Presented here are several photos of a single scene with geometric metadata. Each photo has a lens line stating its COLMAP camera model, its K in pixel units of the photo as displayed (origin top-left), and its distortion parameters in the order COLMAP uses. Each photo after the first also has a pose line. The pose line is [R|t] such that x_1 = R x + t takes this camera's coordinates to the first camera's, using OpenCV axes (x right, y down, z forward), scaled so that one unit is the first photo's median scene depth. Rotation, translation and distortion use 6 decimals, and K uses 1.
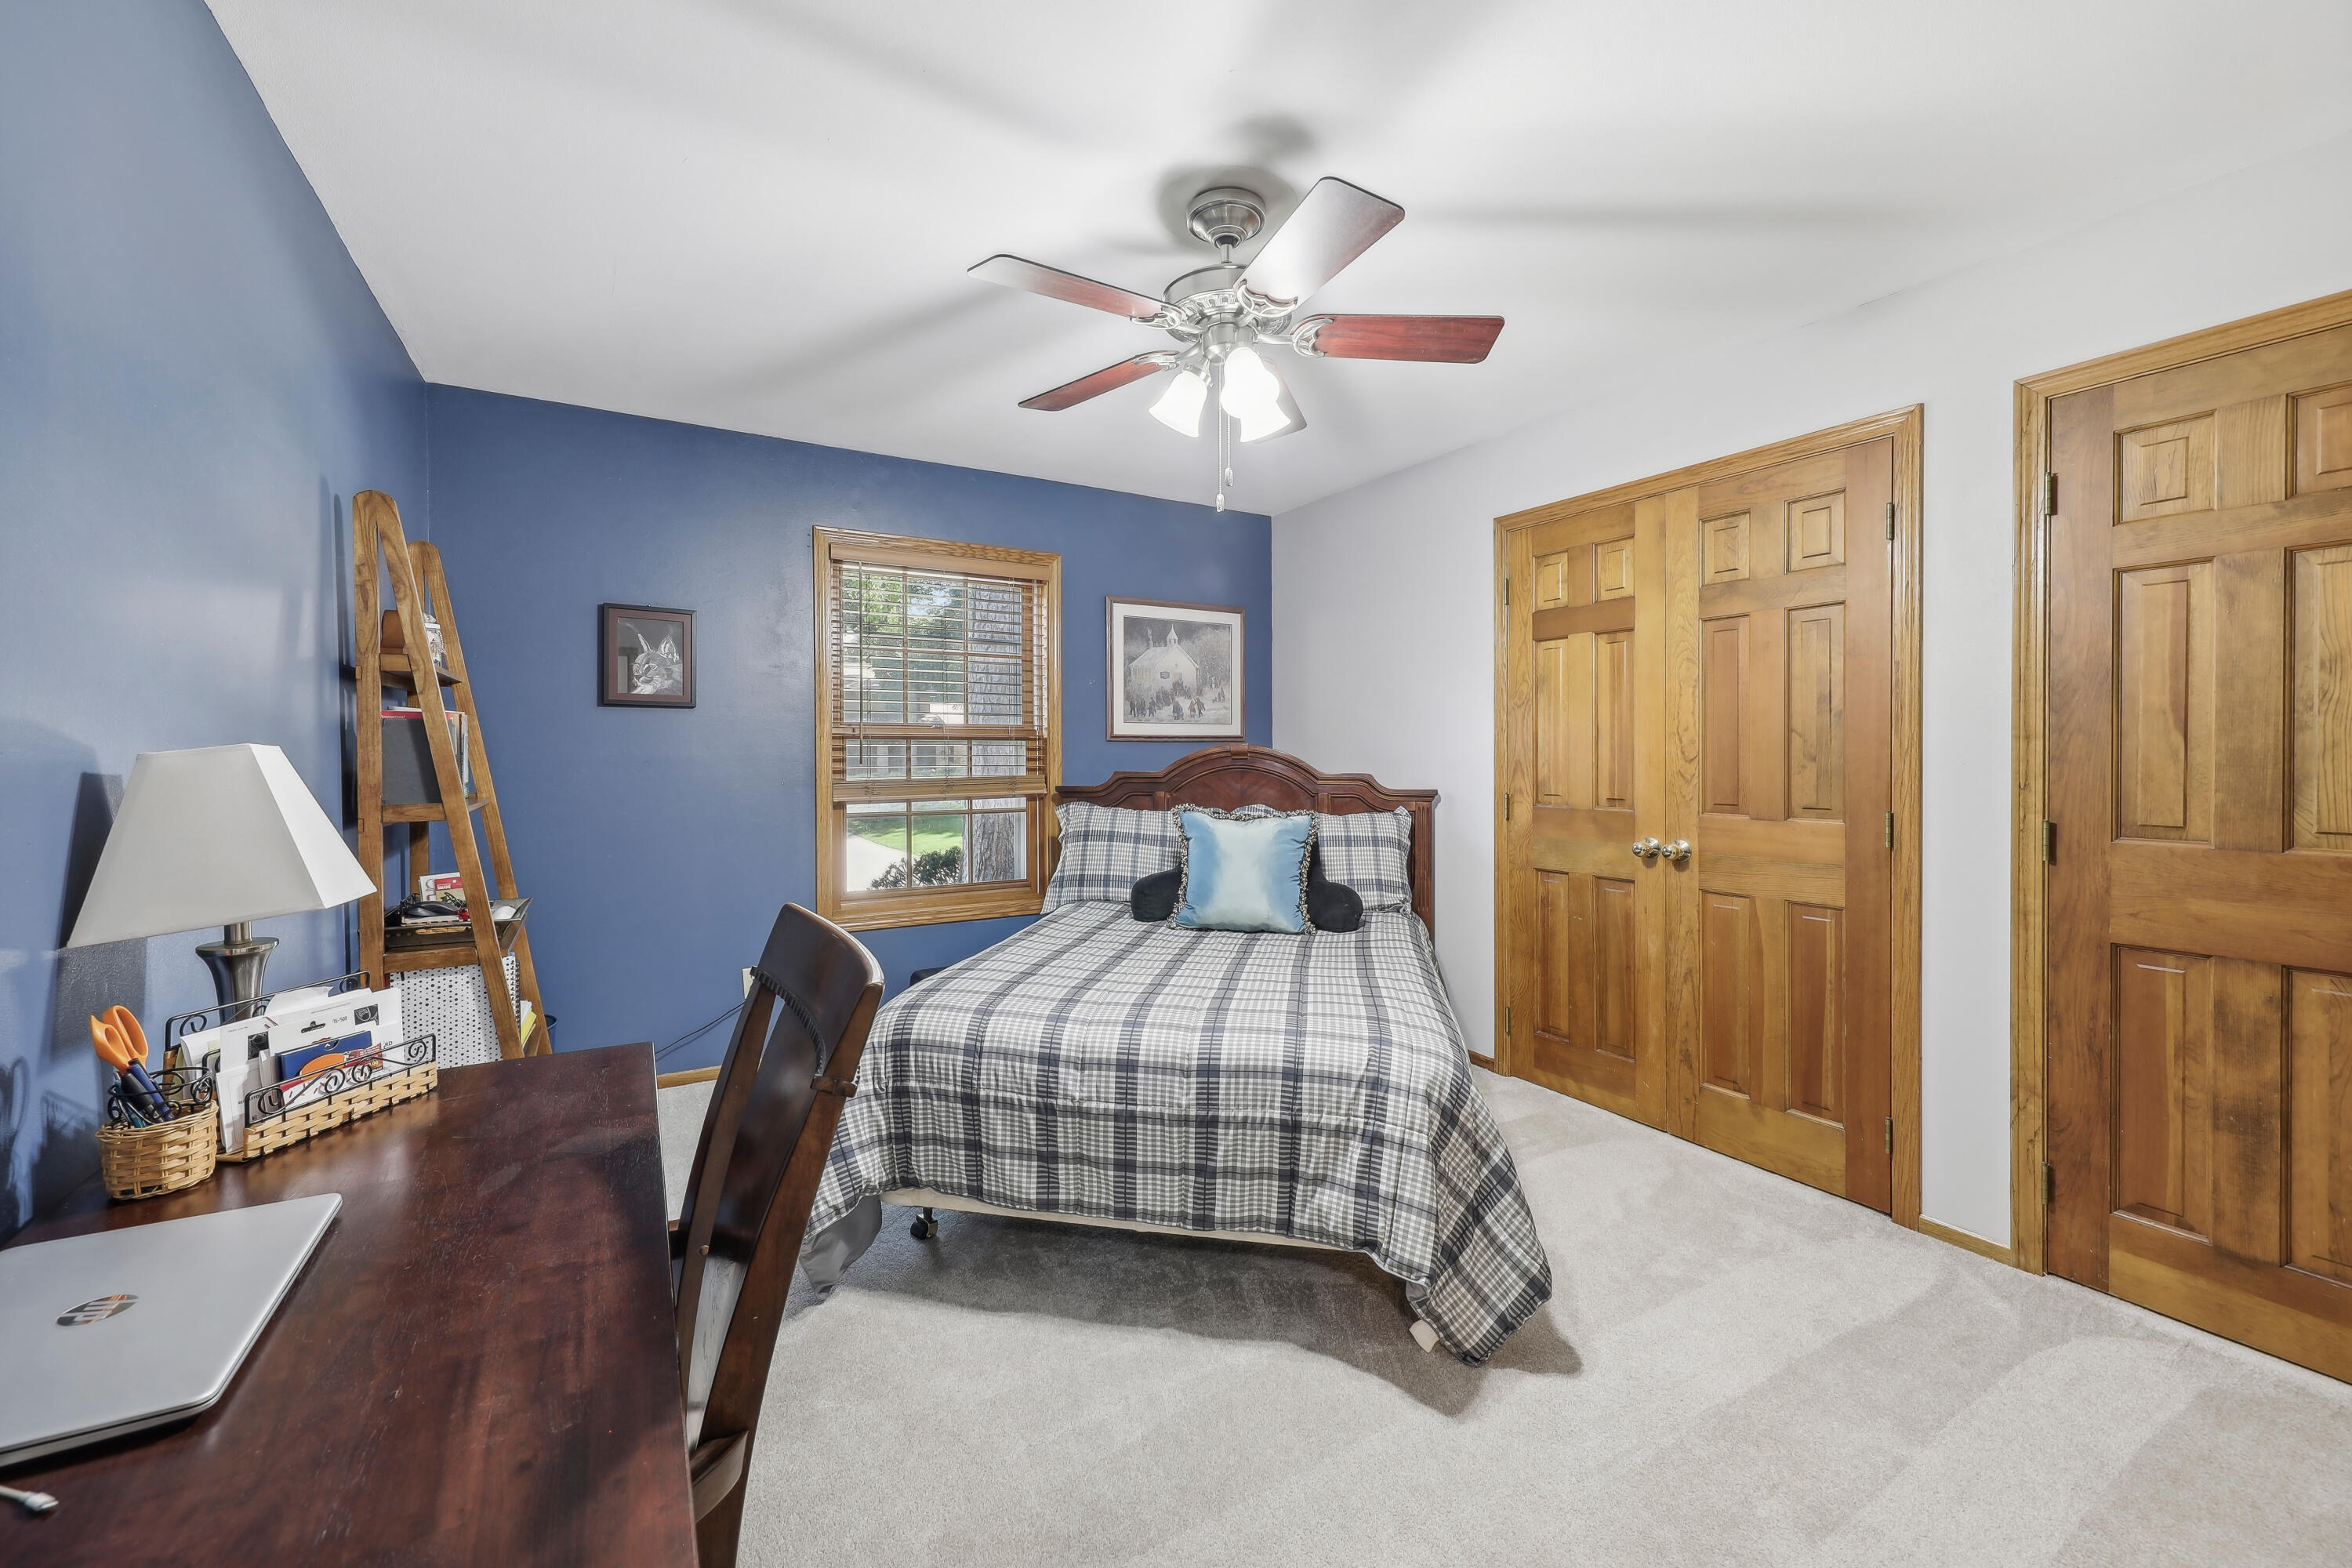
lens RADIAL K [[938.1, 0, 1154.1], [0, 938.1, 760.7], [0, 0, 1]] dist [0.000932, 0.001503]
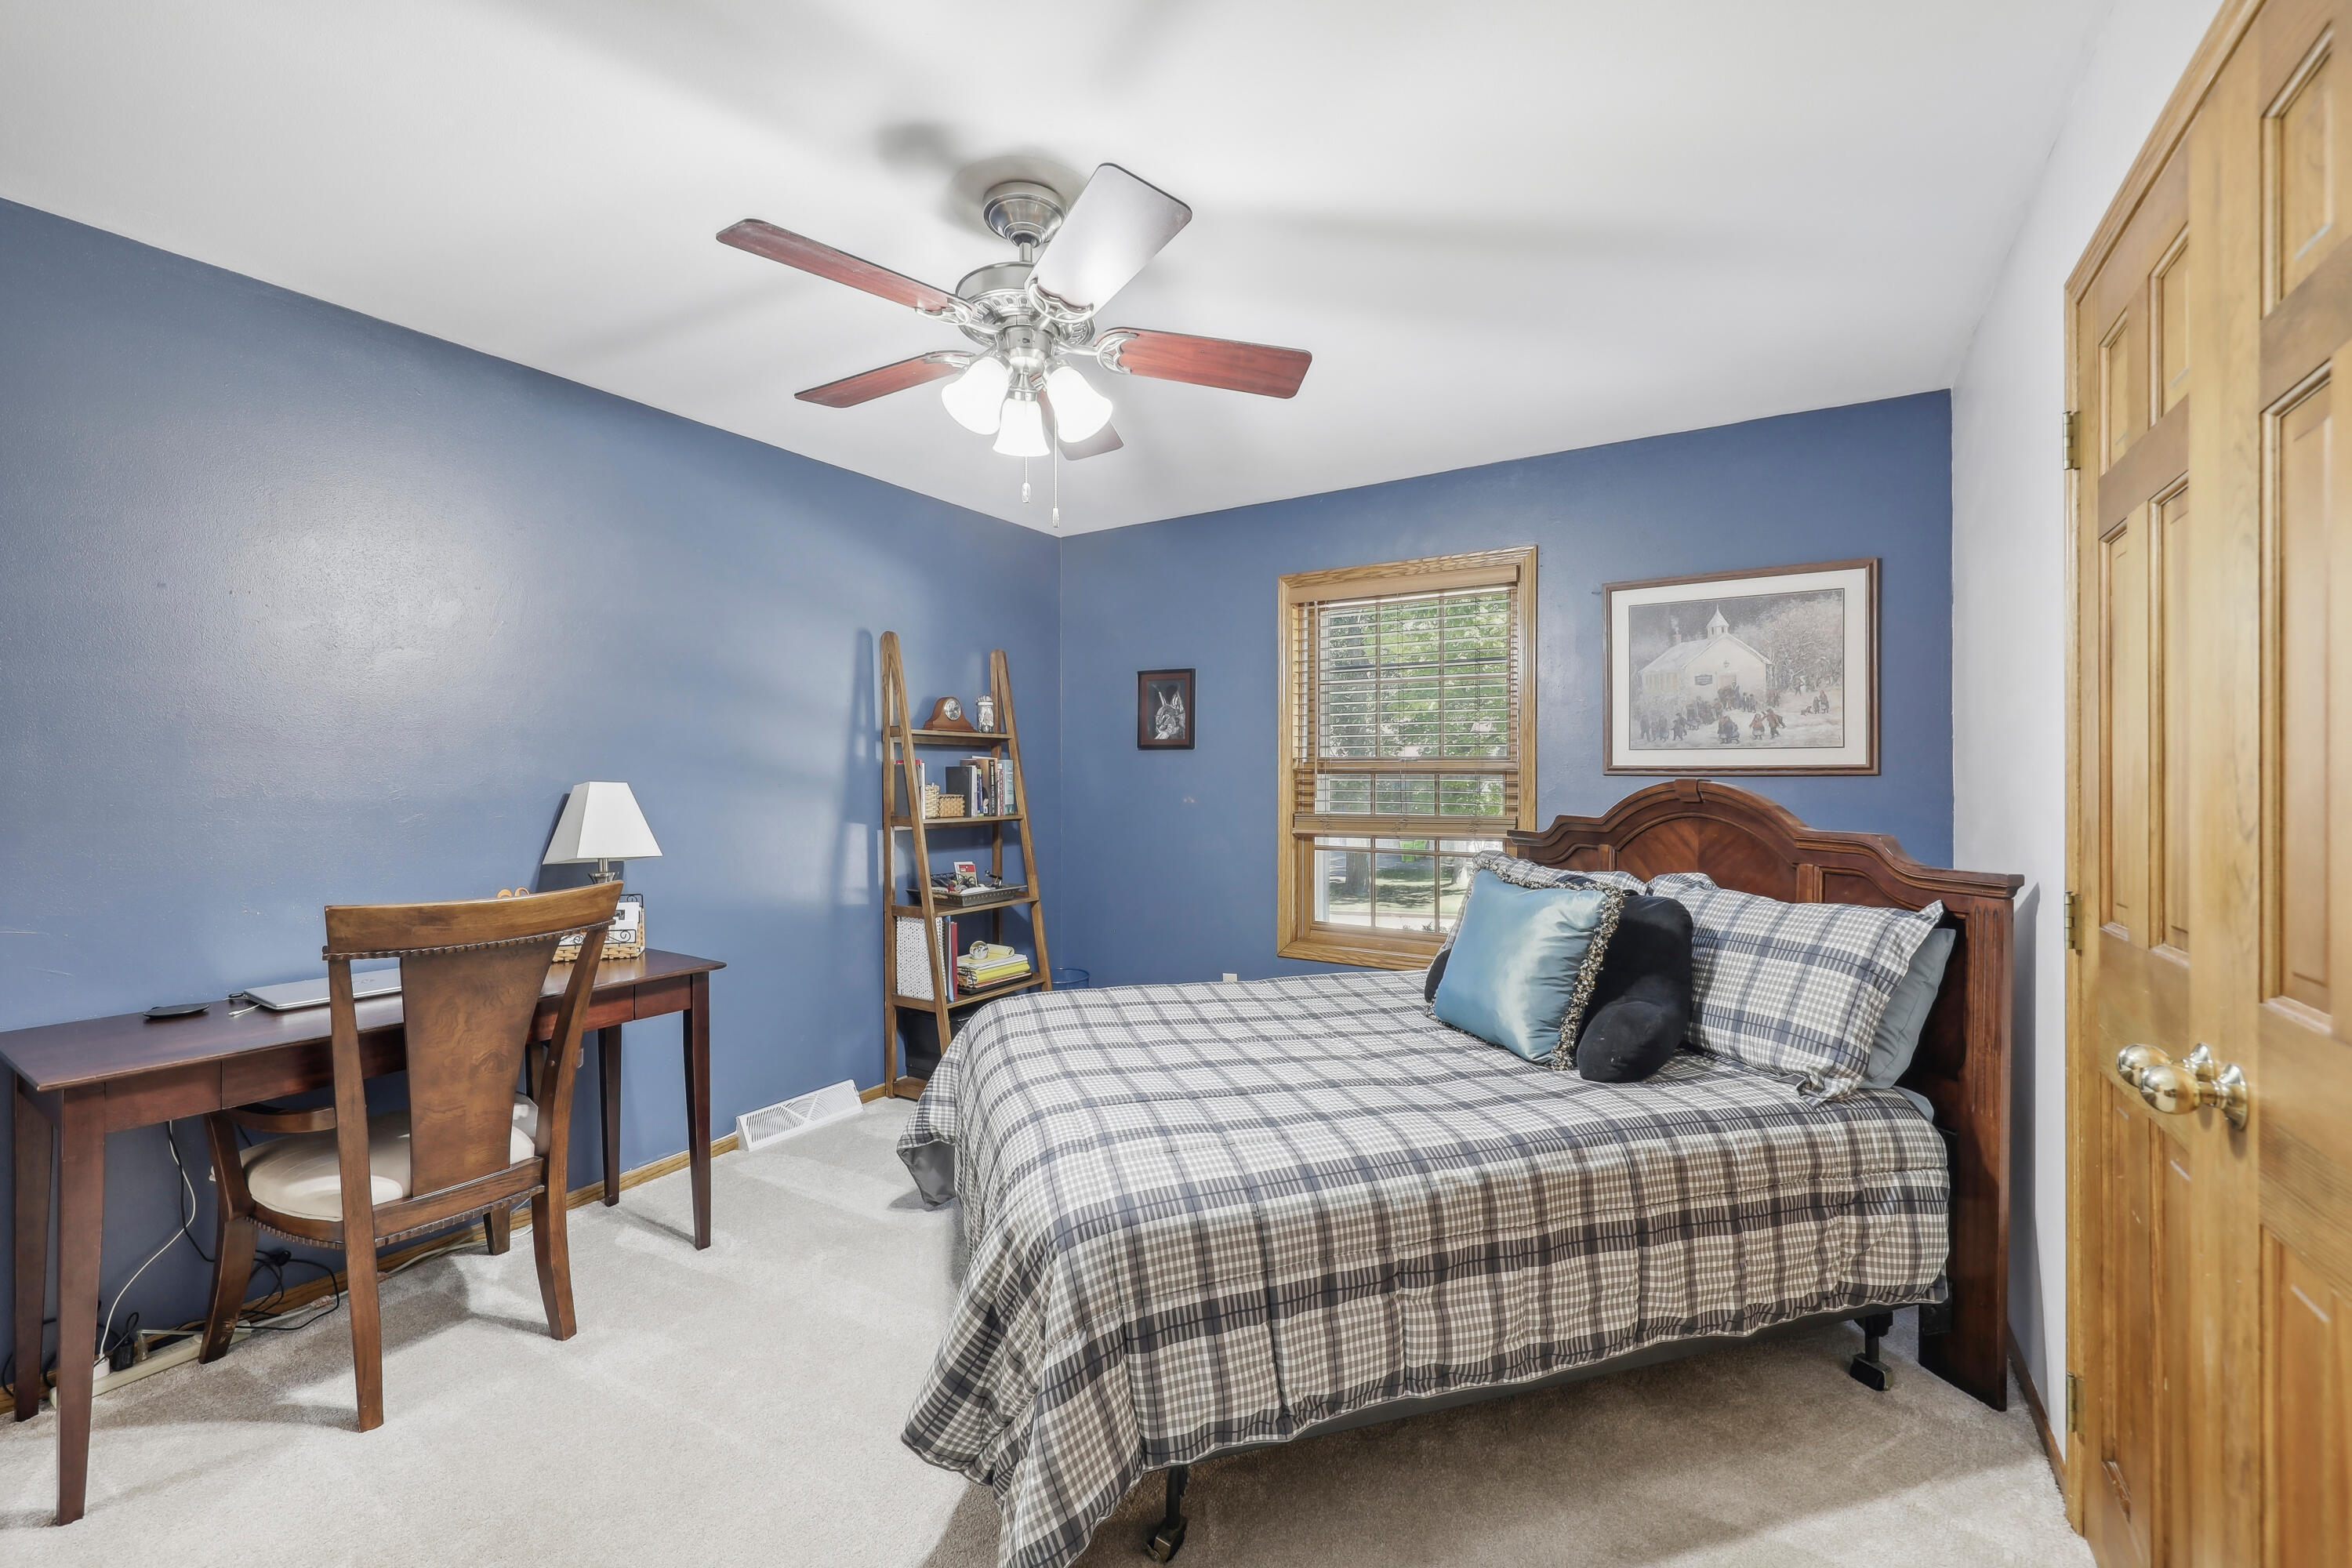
lens RADIAL K [[938.1, 0, 1160.6], [0, 938.1, 778.1], [0, 0, 1]] dist [0.000932, 0.001503]
pose [[0.458283, 0.001355, -0.888805, 0.455344], [-0.015328, 0.999862, -0.006379, -0.007929], [0.888674, 0.016547, 0.458240, 0.330444]]
